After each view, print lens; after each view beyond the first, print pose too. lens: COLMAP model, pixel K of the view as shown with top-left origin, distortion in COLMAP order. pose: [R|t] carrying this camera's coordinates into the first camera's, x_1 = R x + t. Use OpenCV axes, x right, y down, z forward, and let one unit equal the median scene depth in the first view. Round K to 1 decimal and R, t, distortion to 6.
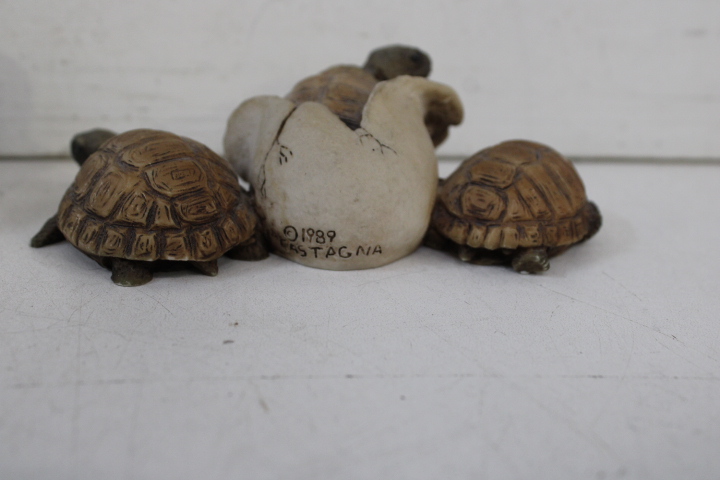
lens RADIAL K [[861.9, 0, 358.0], [0, 861.9, 239.9], [0, 0, 1]] dist [-0.080579, 0.028149]
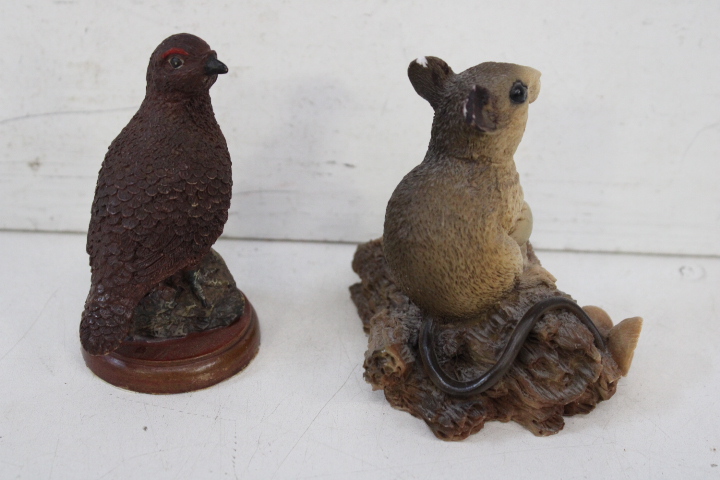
lens RADIAL K [[1279.7, 0, 359.8], [0, 1279.7, 240.3], [0, 0, 1]] dist [0.003315, 0.126306]
pose [[0.982829, 0.072533, -0.169664, -0.351004], [-0.046850, 0.987460, 0.150755, -0.506226], [0.178472, -0.140218, 0.973903, -1.101786]]
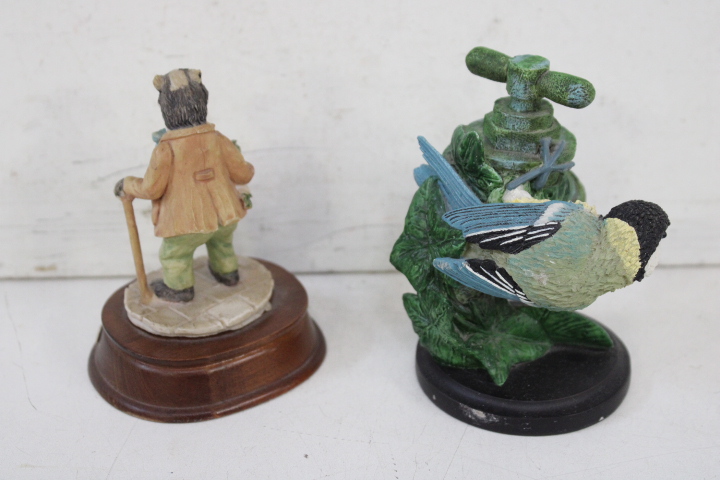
lens RADIAL K [[1279.7, 0, 359.8], [0, 1279.7, 240.3], [0, 0, 1]] dist [0.003315, 0.126306]
pose [[0.992685, 0.014190, -0.119898, -0.661494], [0.001080, 0.991986, 0.126346, -0.517544], [0.120730, -0.125551, 0.984714, -1.274551]]
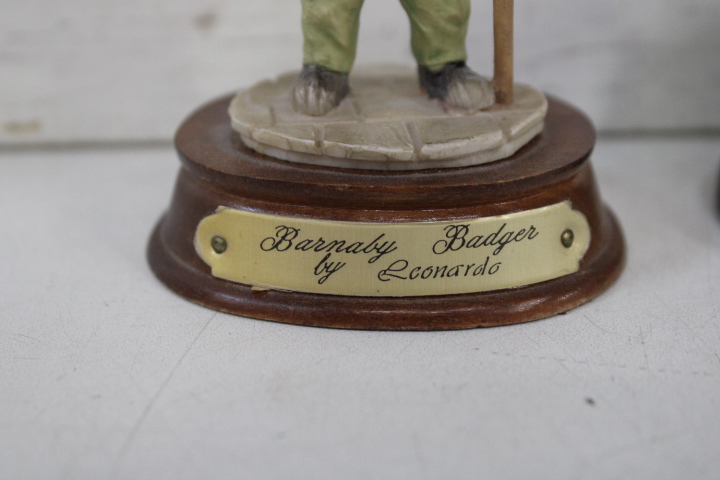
lens RADIAL K [[1247.8, 0, 358.1], [0, 1247.8, 238.9], [0, 0, 1]] dist [-0.003904, 0.003837]
pose [[0.990328, -0.007150, -0.138563, -1.033907], [0.010210, 0.999719, 0.021382, -0.036518], [0.138371, -0.022590, 0.990123, -0.151591]]
